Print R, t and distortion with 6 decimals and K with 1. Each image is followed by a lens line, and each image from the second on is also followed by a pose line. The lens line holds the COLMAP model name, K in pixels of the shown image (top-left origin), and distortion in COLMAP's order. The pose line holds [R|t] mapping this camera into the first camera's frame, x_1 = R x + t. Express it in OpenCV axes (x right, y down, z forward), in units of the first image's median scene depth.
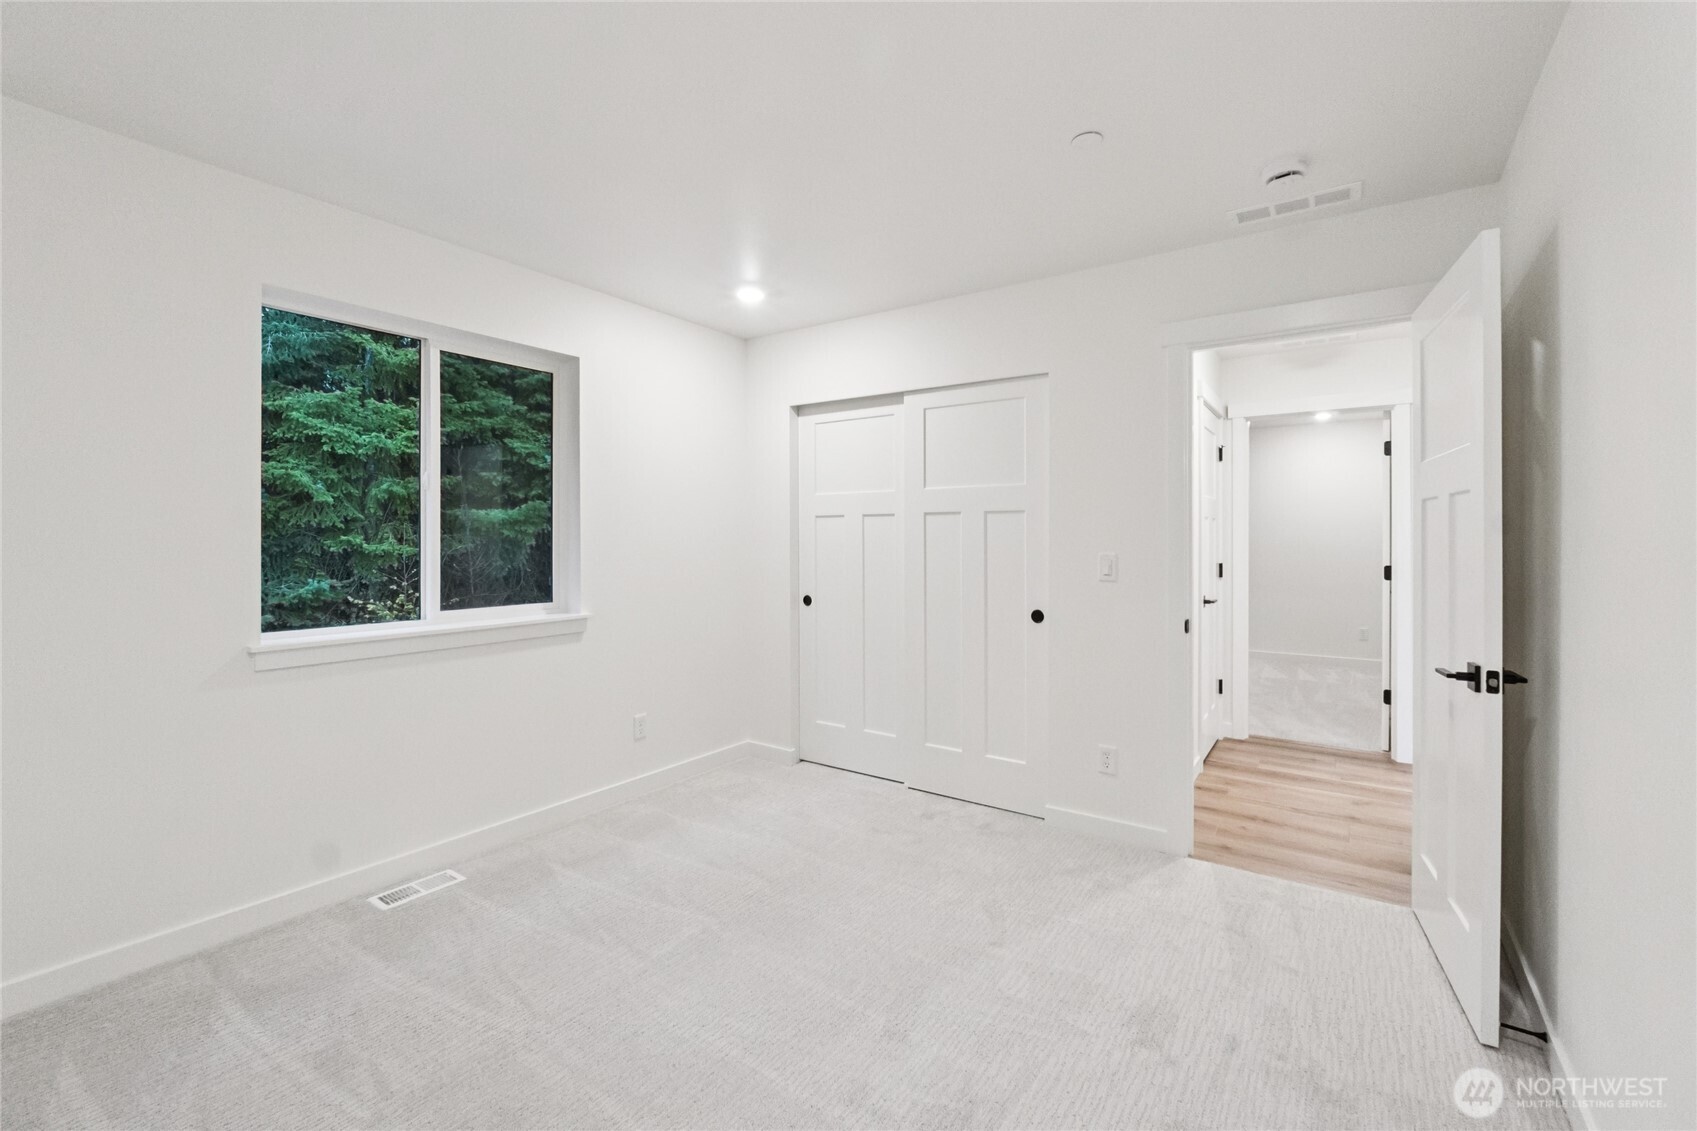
lens RADIAL K [[709.9, 0, 863.4], [0, 709.9, 552.4], [0, 0, 1]] dist [-0.003356, -0.000380]
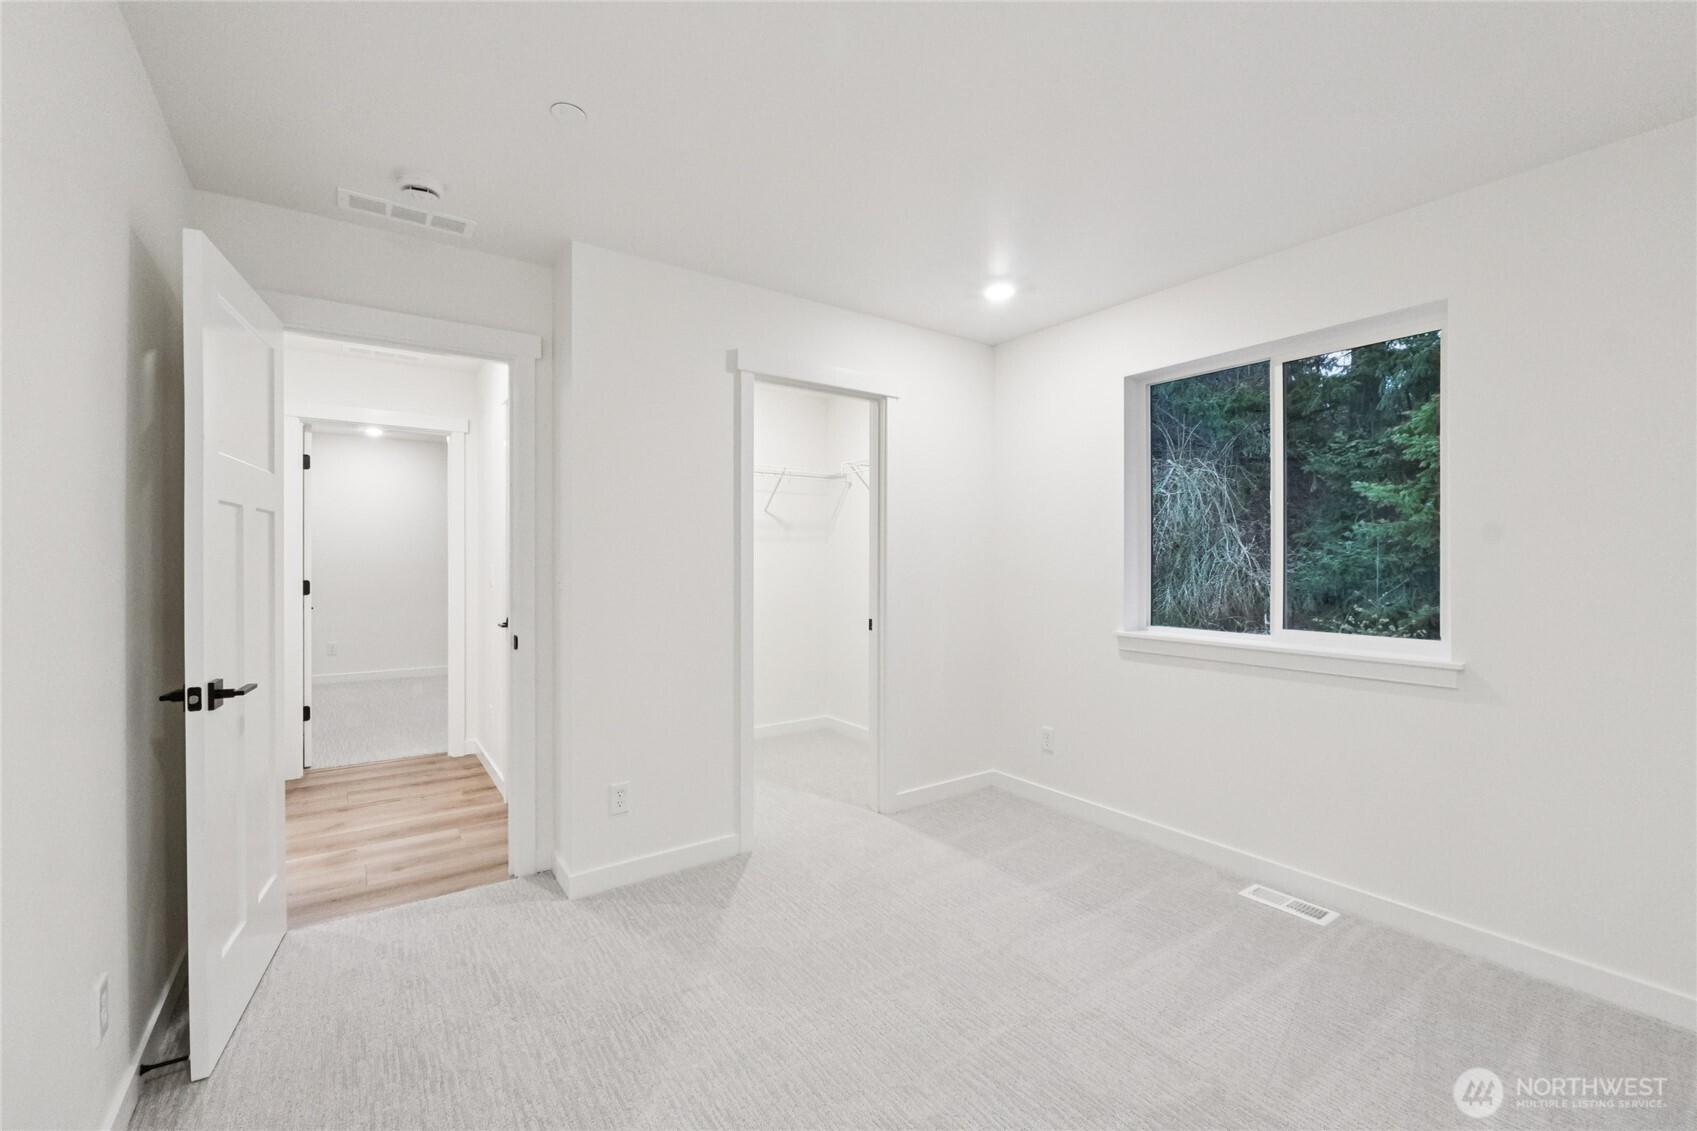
lens RADIAL K [[709.9, 0, 860.2], [0, 709.9, 565.0], [0, 0, 1]] dist [-0.003356, -0.000380]
pose [[-0.346912, 0.006409, -0.937876, 1.302088], [-0.012693, 0.999853, 0.011528, -0.025639], [0.937812, 0.015904, -0.346780, 1.921082]]
